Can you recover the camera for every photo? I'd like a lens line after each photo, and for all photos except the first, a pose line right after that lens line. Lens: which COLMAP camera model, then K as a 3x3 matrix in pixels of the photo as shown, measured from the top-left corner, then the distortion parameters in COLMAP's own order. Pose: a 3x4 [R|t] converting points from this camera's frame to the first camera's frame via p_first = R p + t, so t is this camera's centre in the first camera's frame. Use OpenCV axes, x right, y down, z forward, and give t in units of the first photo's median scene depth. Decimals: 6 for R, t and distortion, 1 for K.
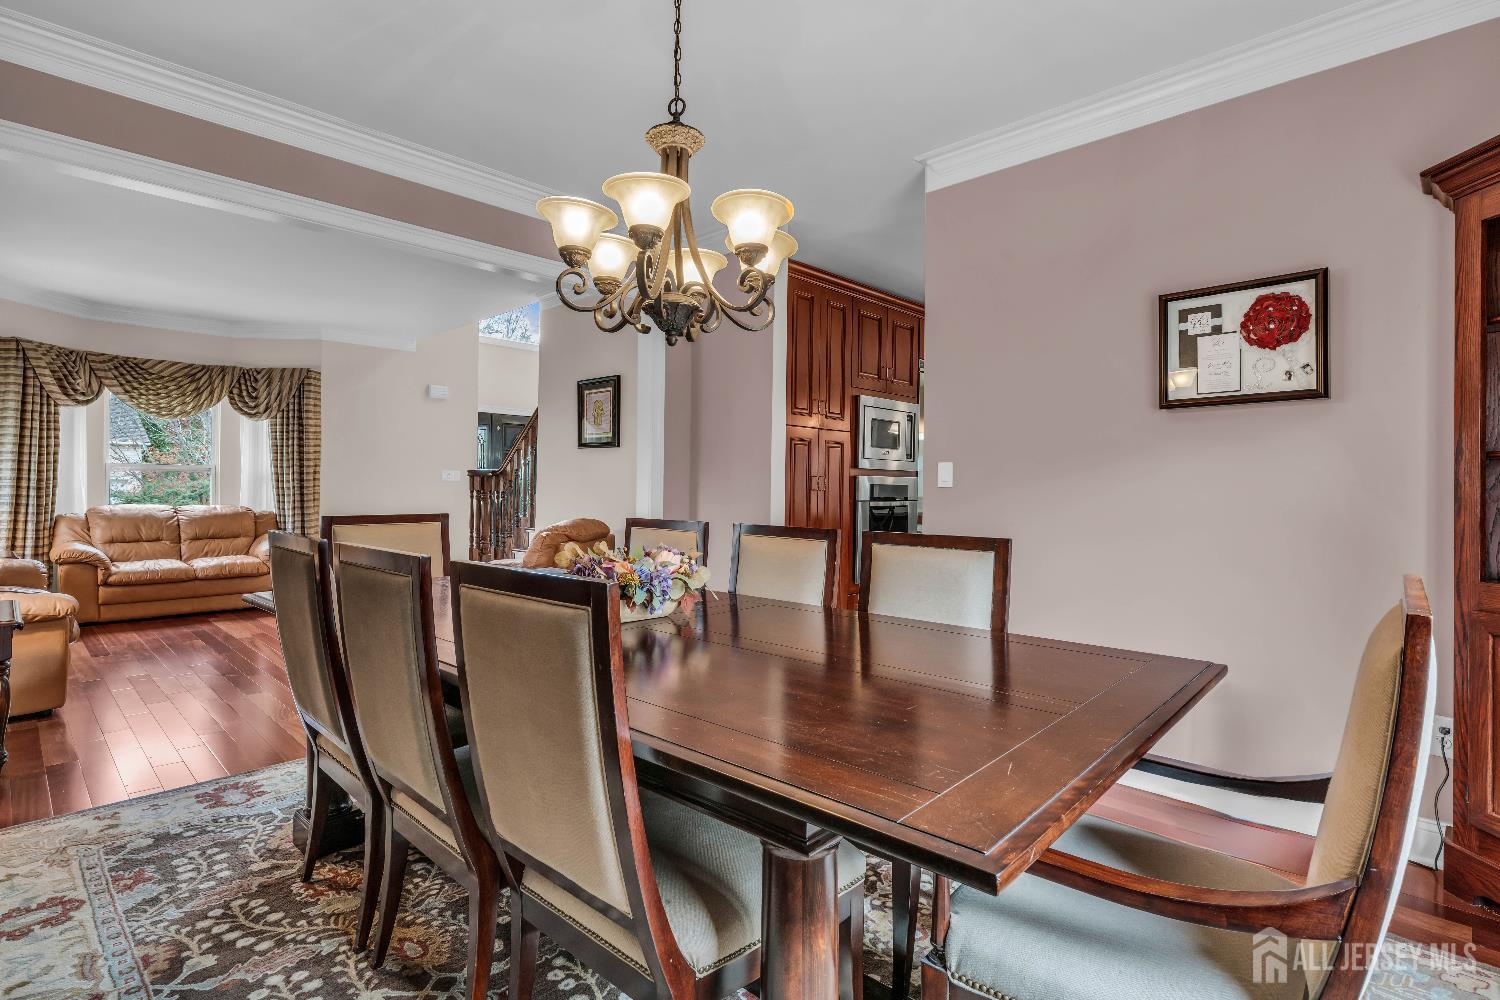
lens RADIAL K [[695.2, 0, 739.5], [0, 695.2, 496.1], [0, 0, 1]] dist [-0.036401, -0.000037]
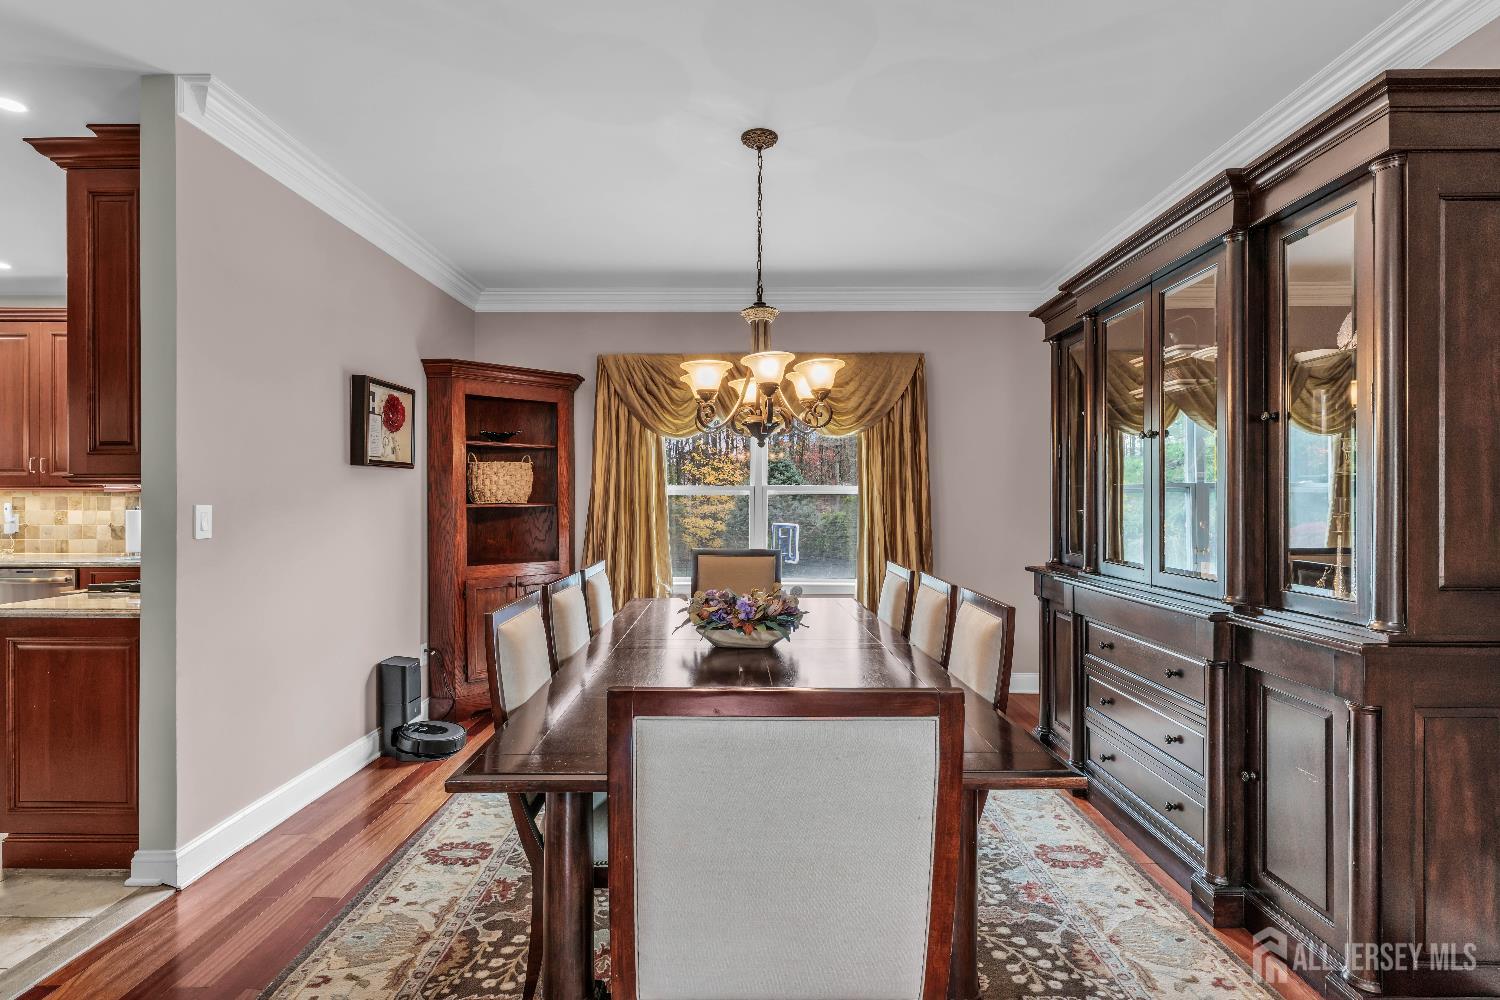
lens RADIAL K [[695.2, 0, 739.5], [0, 695.2, 496.1], [0, 0, 1]] dist [-0.036401, -0.000037]
pose [[-0.653834, -0.005677, 0.756616, -1.231956], [-0.005251, 0.999982, 0.002965, -0.123220], [-0.756619, -0.002034, -0.653852, 2.021711]]
